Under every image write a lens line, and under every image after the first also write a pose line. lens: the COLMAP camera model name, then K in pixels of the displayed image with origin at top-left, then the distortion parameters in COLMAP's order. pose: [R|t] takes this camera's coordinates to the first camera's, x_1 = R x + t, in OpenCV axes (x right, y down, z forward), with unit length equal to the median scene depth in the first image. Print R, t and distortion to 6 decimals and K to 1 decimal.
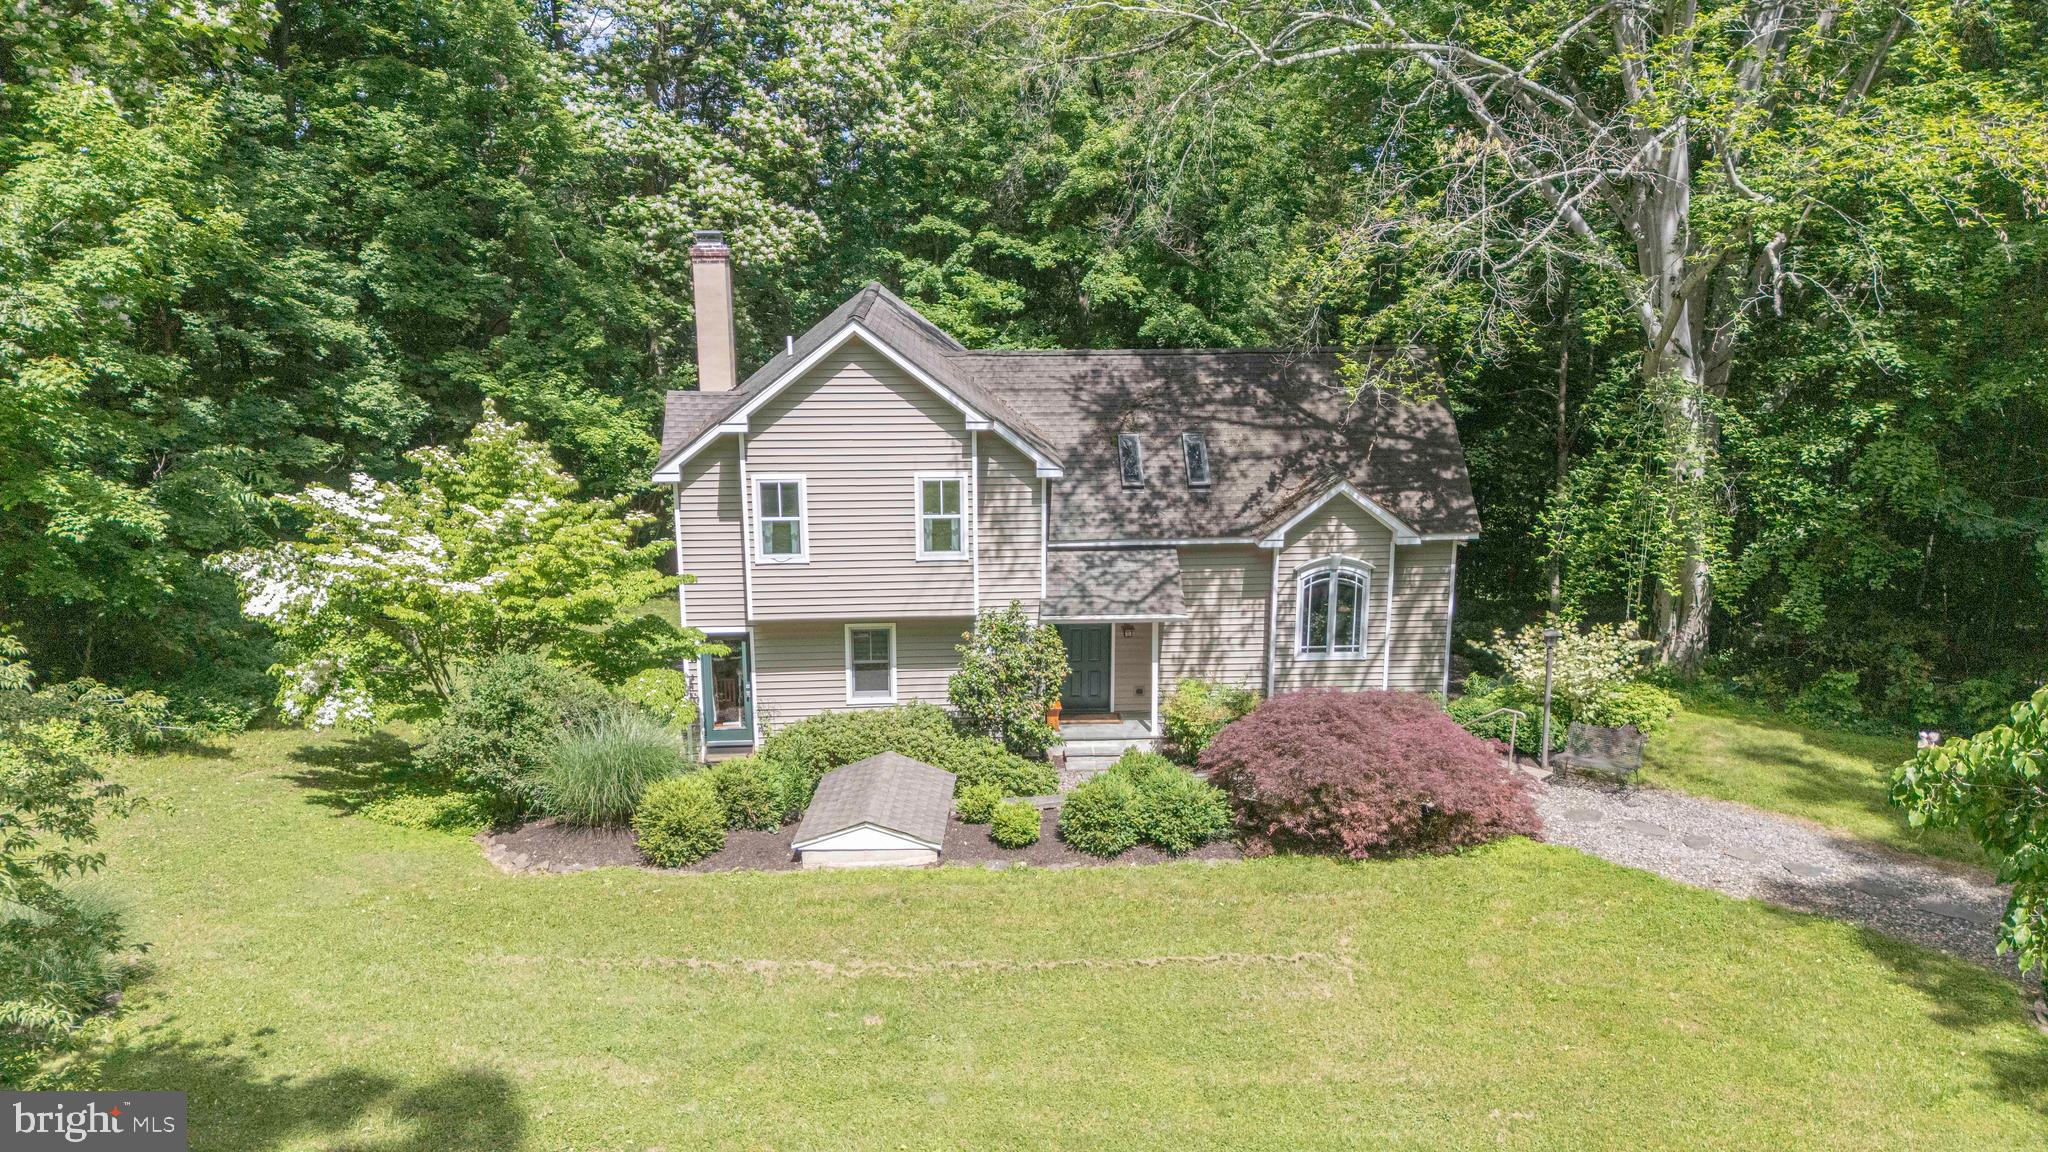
lens RADIAL K [[1516.1, 0, 1020.5], [0, 1516.1, 589.4], [0, 0, 1]] dist [0.052863, -0.018788]
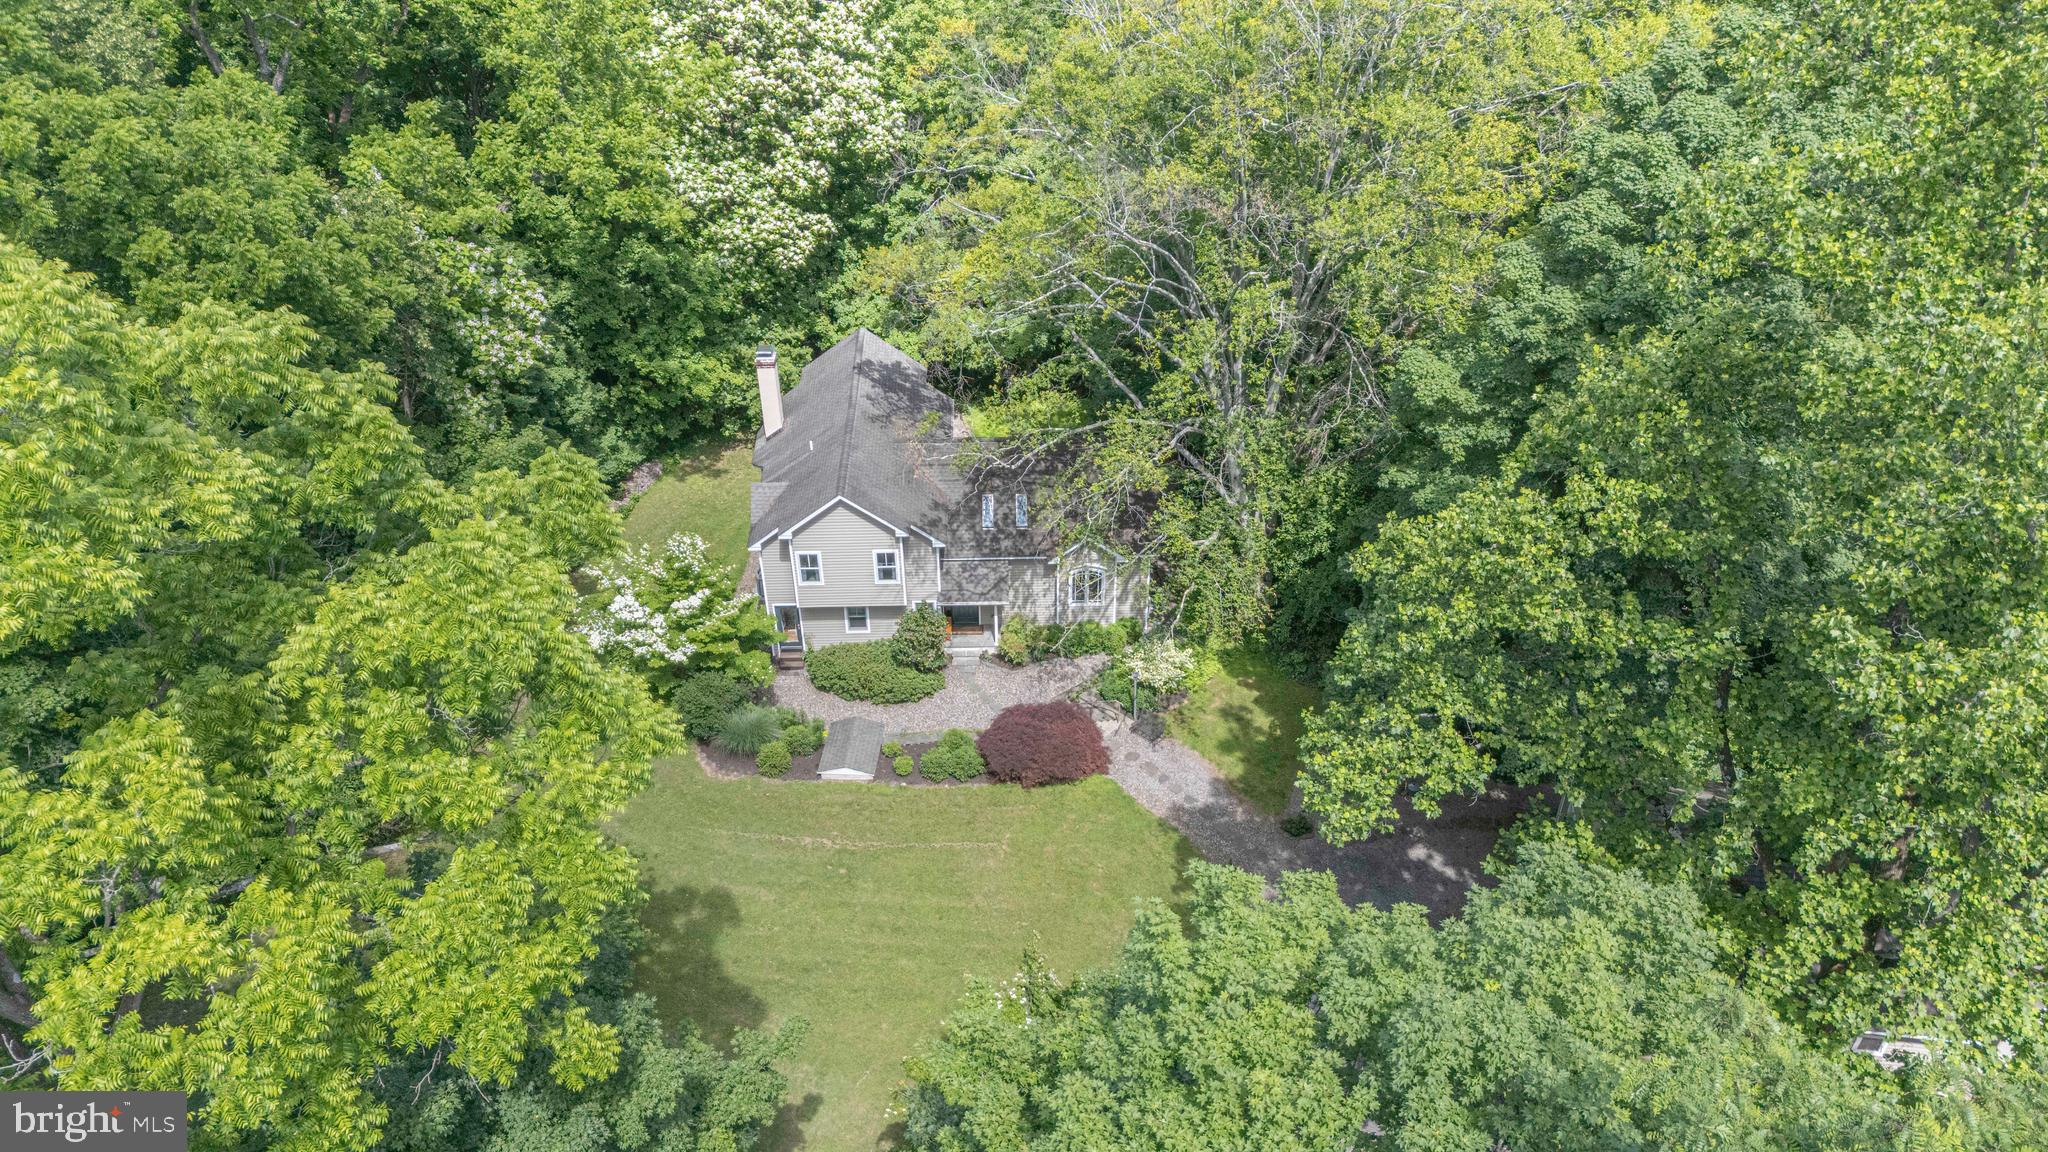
lens RADIAL K [[1516.1, 0, 1043.9], [0, 1516.1, 596.5], [0, 0, 1]] dist [0.052863, -0.018788]
pose [[0.999318, 0.026646, -0.025547, 0.202085], [-0.013820, 0.911784, 0.410438, -0.804138], [0.034230, -0.409805, 0.911531, -0.844221]]
